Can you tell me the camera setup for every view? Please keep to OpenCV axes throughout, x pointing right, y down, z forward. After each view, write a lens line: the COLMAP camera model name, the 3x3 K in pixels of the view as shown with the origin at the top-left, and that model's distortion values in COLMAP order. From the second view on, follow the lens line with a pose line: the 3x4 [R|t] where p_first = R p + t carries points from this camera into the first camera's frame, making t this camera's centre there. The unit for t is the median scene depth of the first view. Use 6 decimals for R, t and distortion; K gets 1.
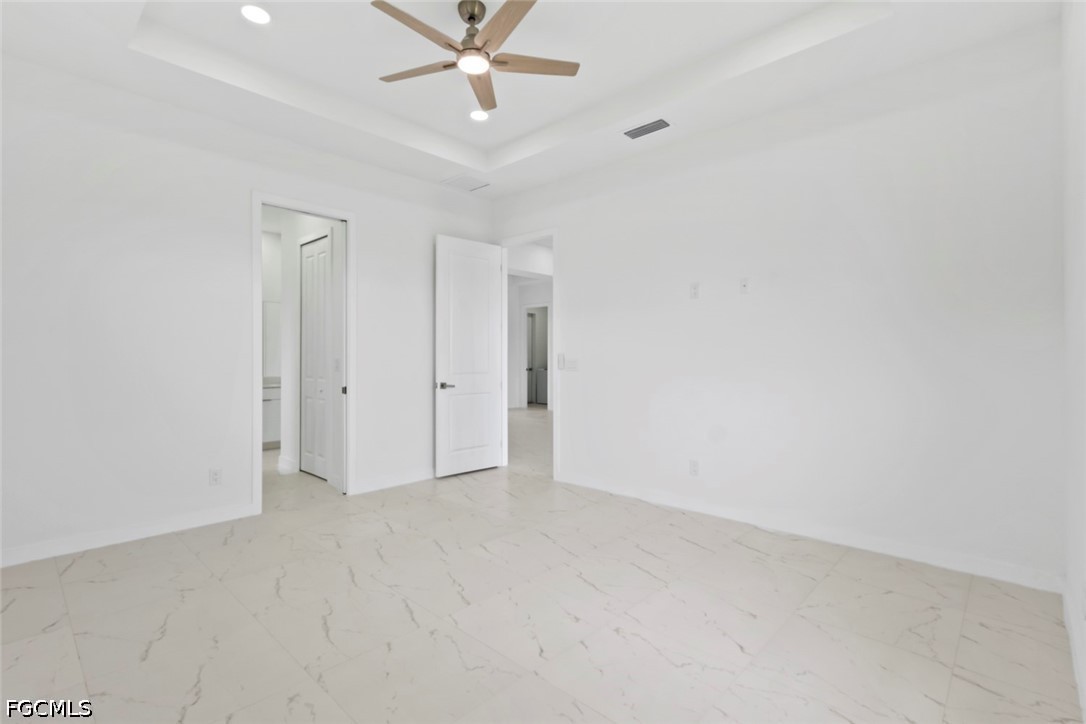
lens RADIAL K [[504.8, 0, 540.9], [0, 504.8, 357.0], [0, 0, 1]] dist [0.004427, 0.000568]
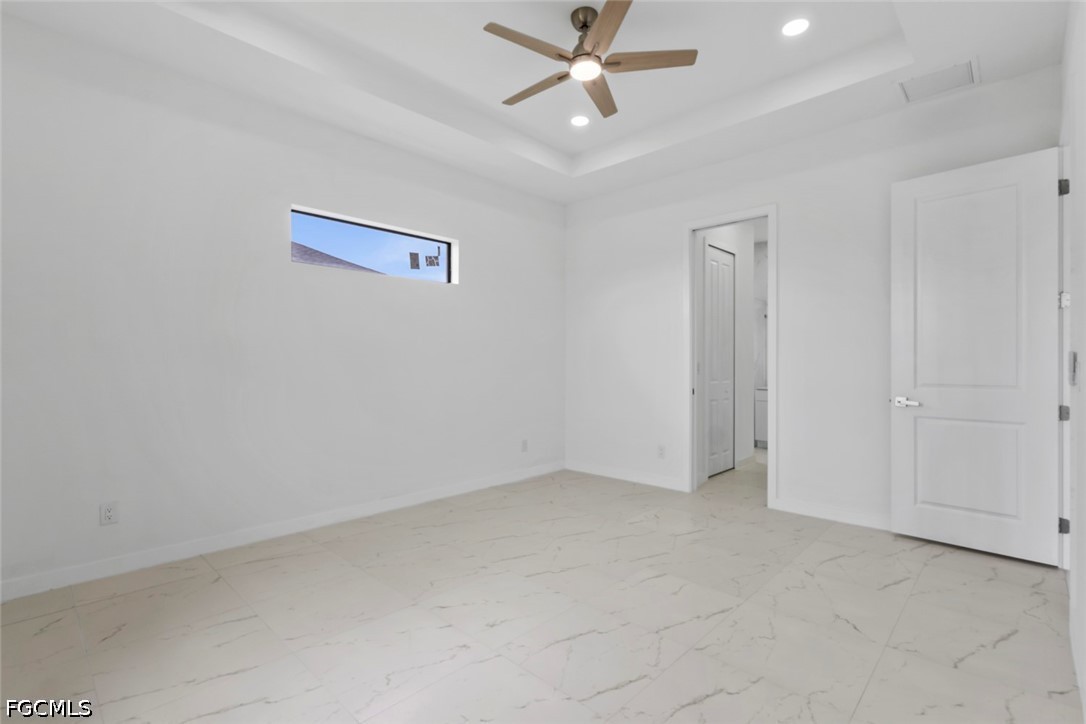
lens RADIAL K [[504.8, 0, 540.9], [0, 504.8, 357.0], [0, 0, 1]] dist [0.004427, 0.000568]
pose [[-0.003736, -0.009083, -0.999952, 0.607058], [0.000199, 0.999959, -0.009083, 0.002943], [0.999993, -0.000233, -0.003734, 0.629606]]
